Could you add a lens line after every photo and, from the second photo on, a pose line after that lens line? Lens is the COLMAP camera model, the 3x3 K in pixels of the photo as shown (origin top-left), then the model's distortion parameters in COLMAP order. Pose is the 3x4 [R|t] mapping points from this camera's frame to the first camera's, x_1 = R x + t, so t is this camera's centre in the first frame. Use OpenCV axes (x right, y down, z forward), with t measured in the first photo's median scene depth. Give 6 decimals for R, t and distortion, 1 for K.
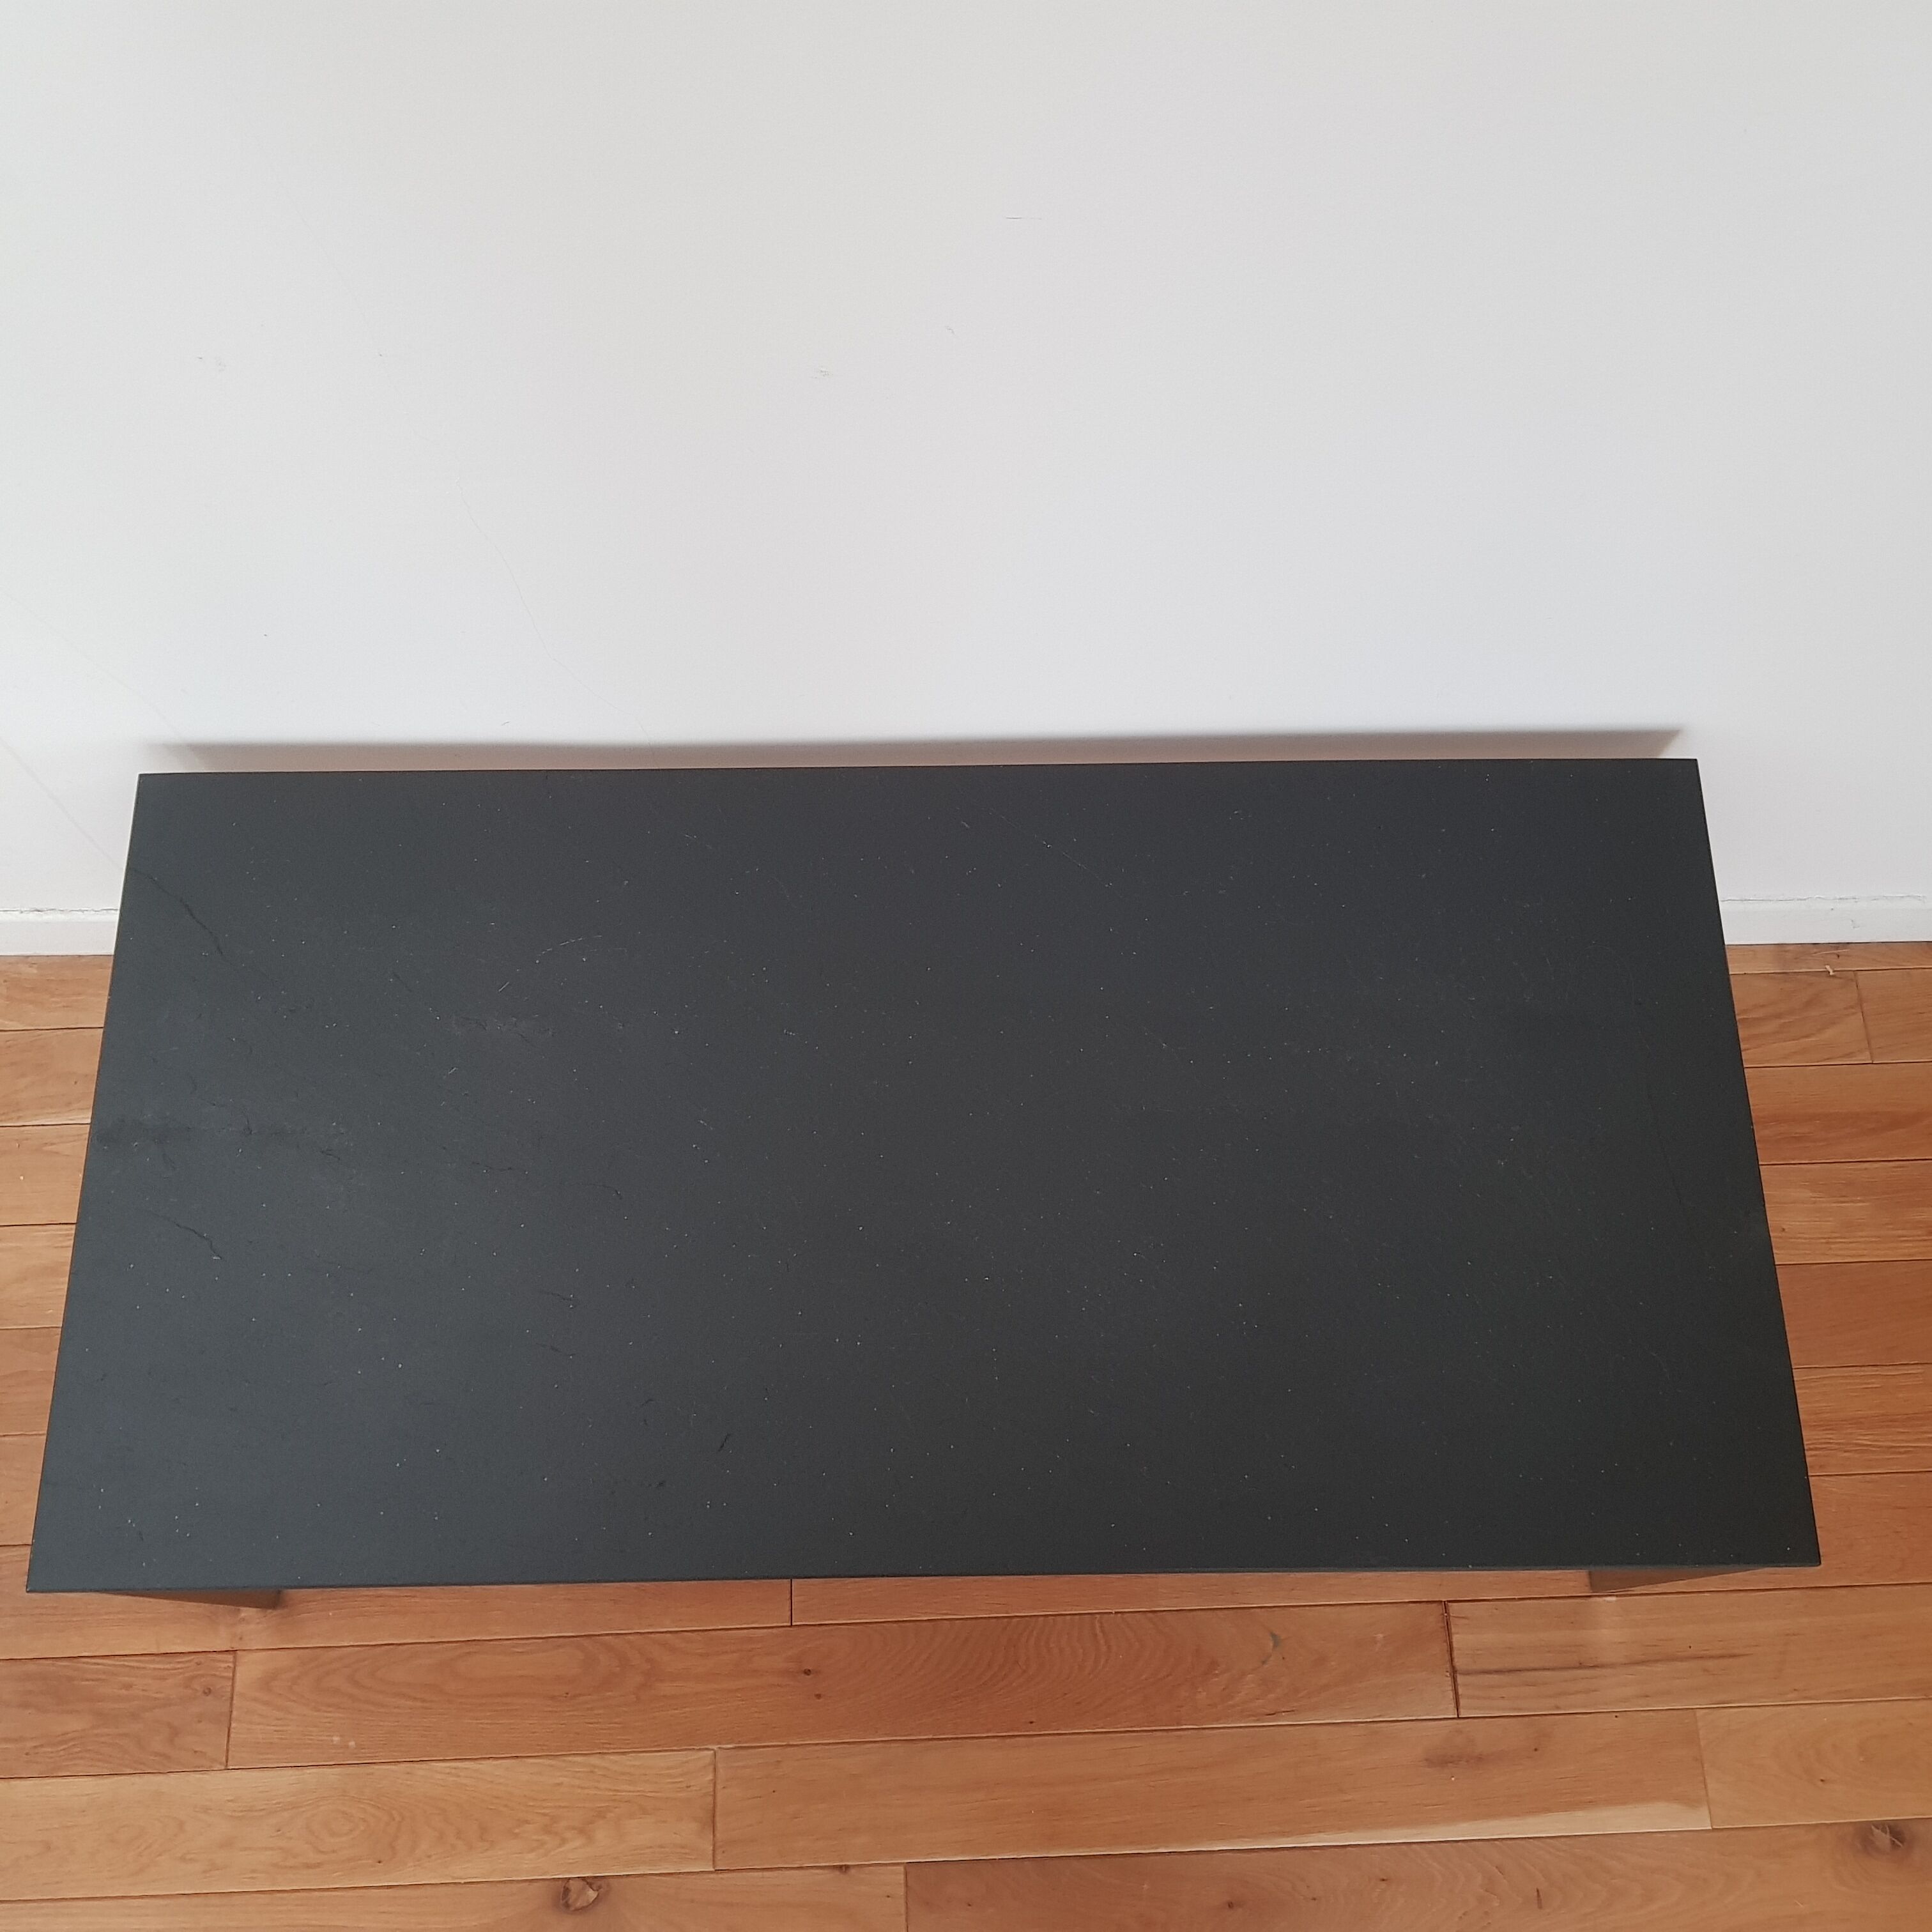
lens RADIAL K [[2074.0, 0, 973.3], [0, 2074.0, 945.5], [0, 0, 1]] dist [-0.016020, 0.000000]
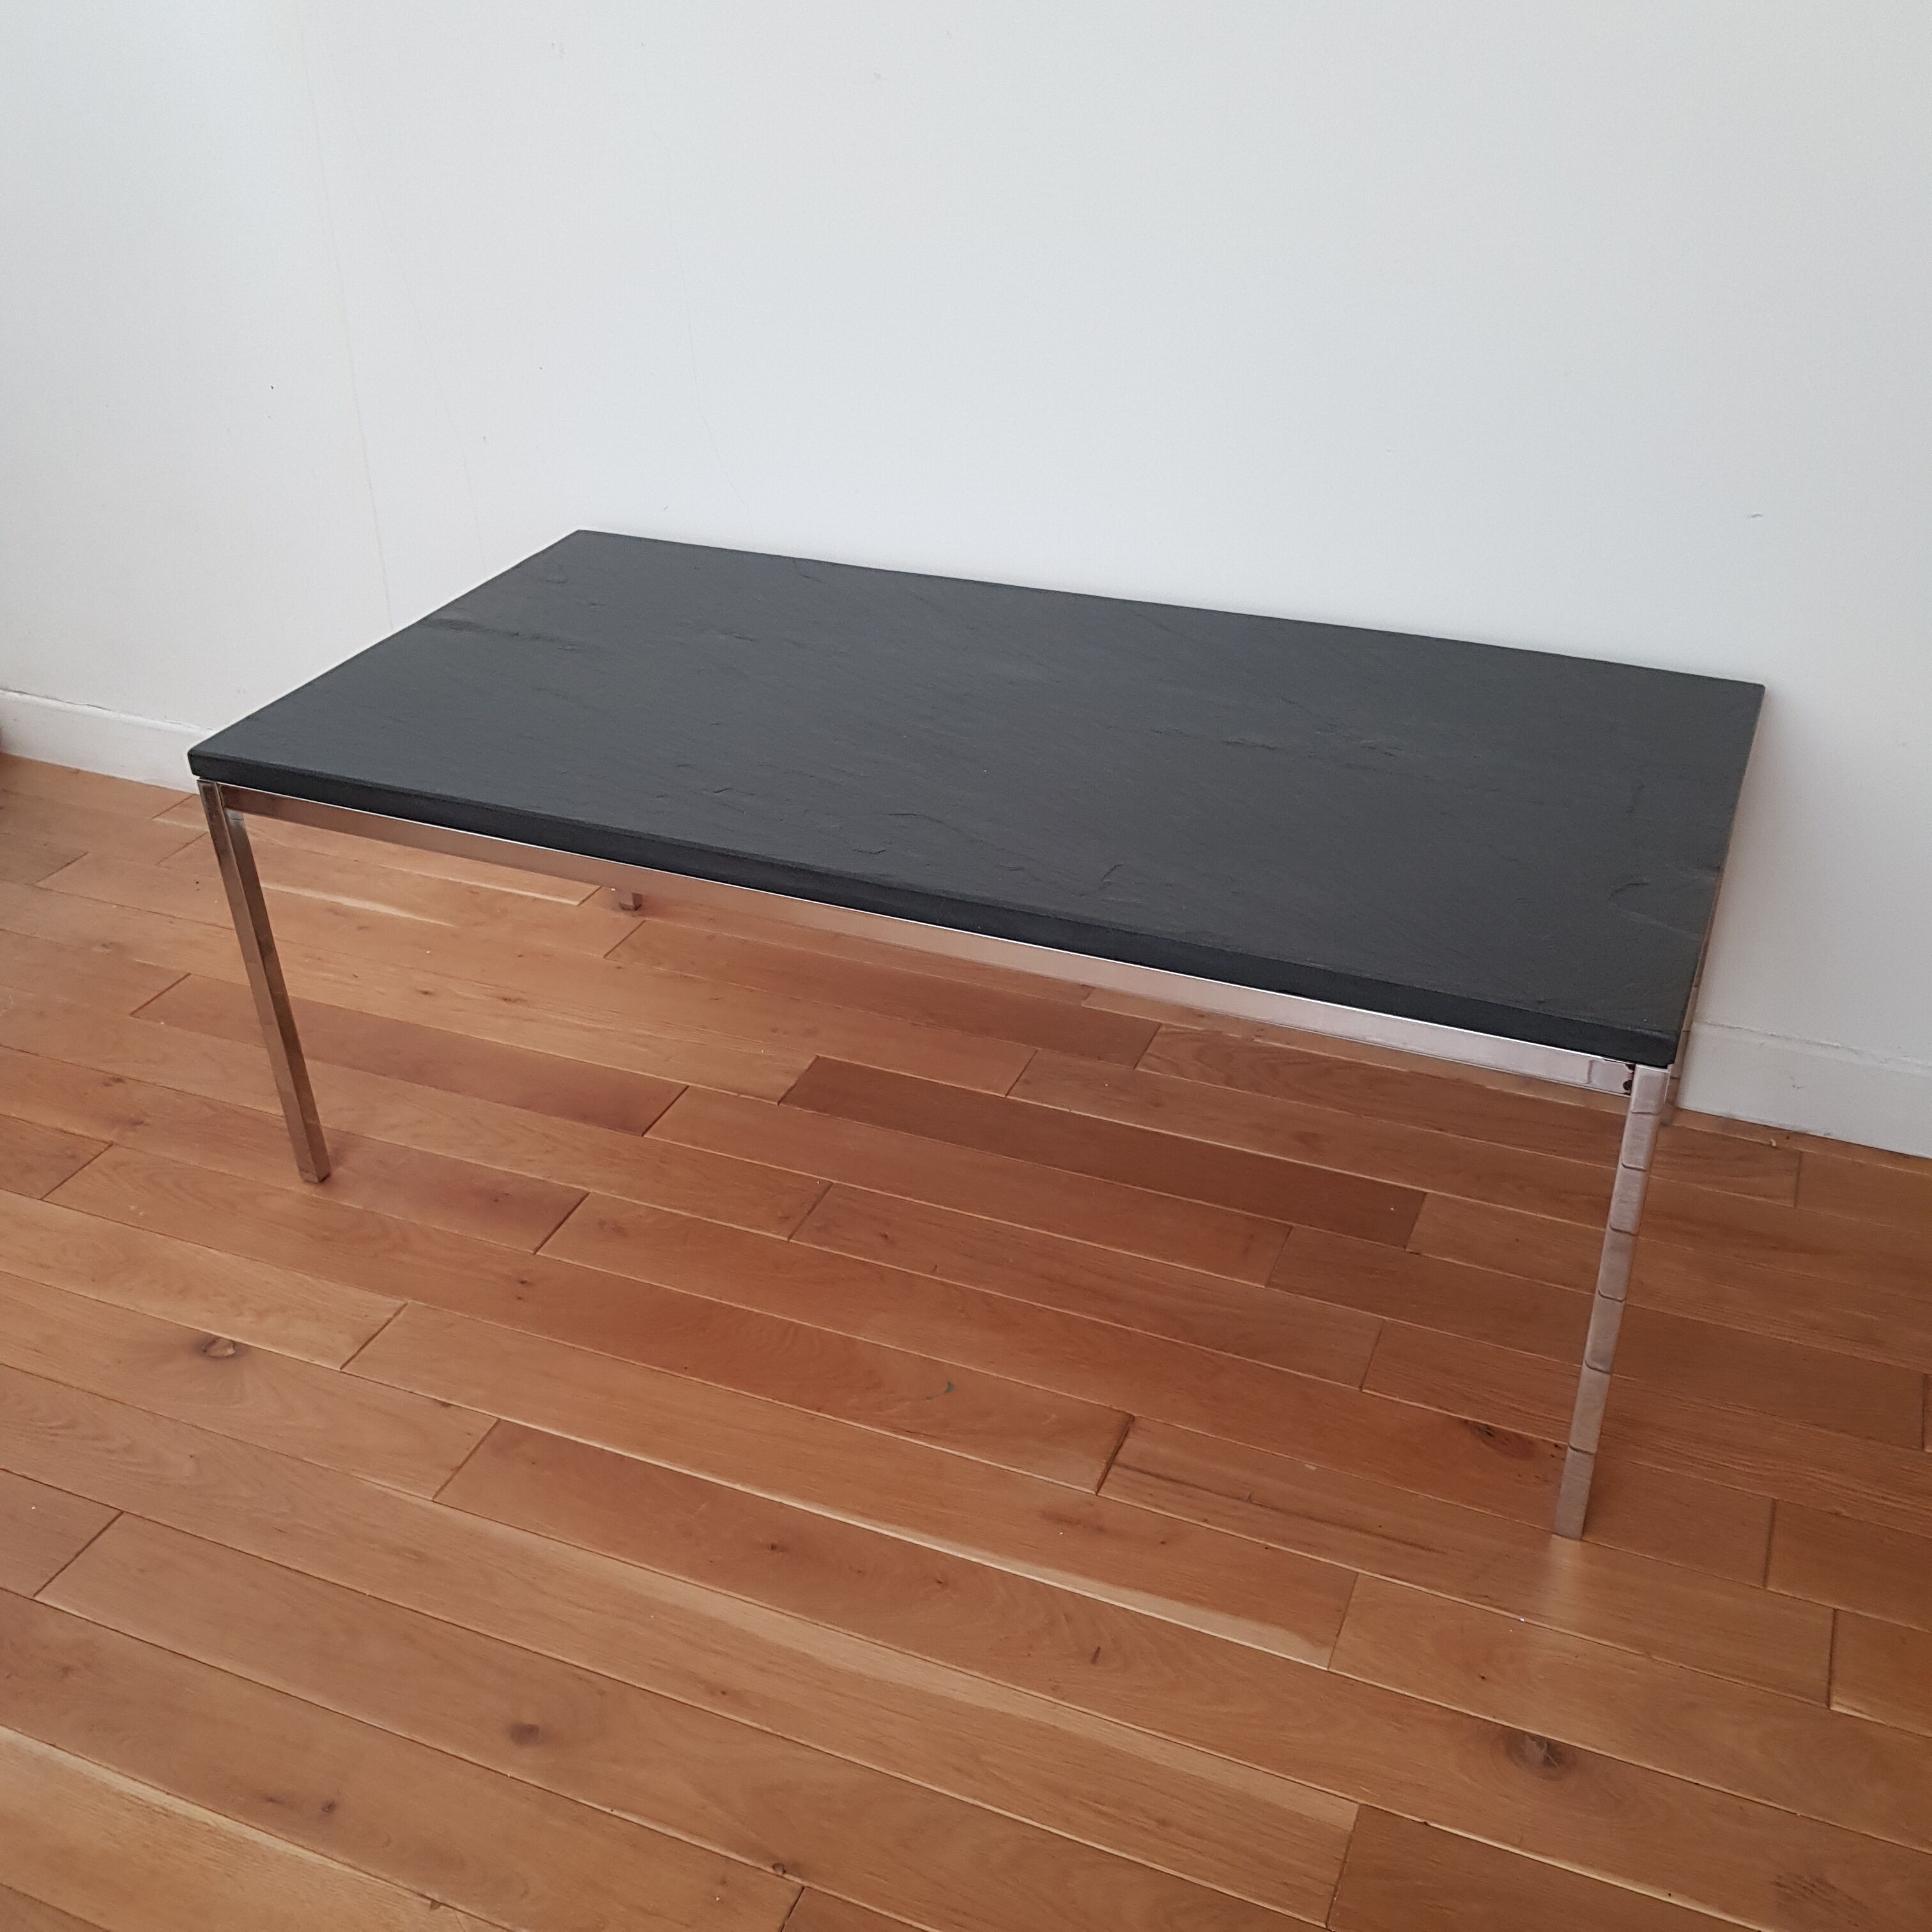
lens RADIAL K [[2074.0, 0, 966.9], [0, 2074.0, 968.3], [0, 0, 1]] dist [-0.016020, 0.000000]
pose [[0.907901, 0.189466, -0.373922, 0.480564], [-0.382067, 0.741005, -0.552211, 0.728339], [0.172453, 0.644216, 0.745148, 0.176891]]
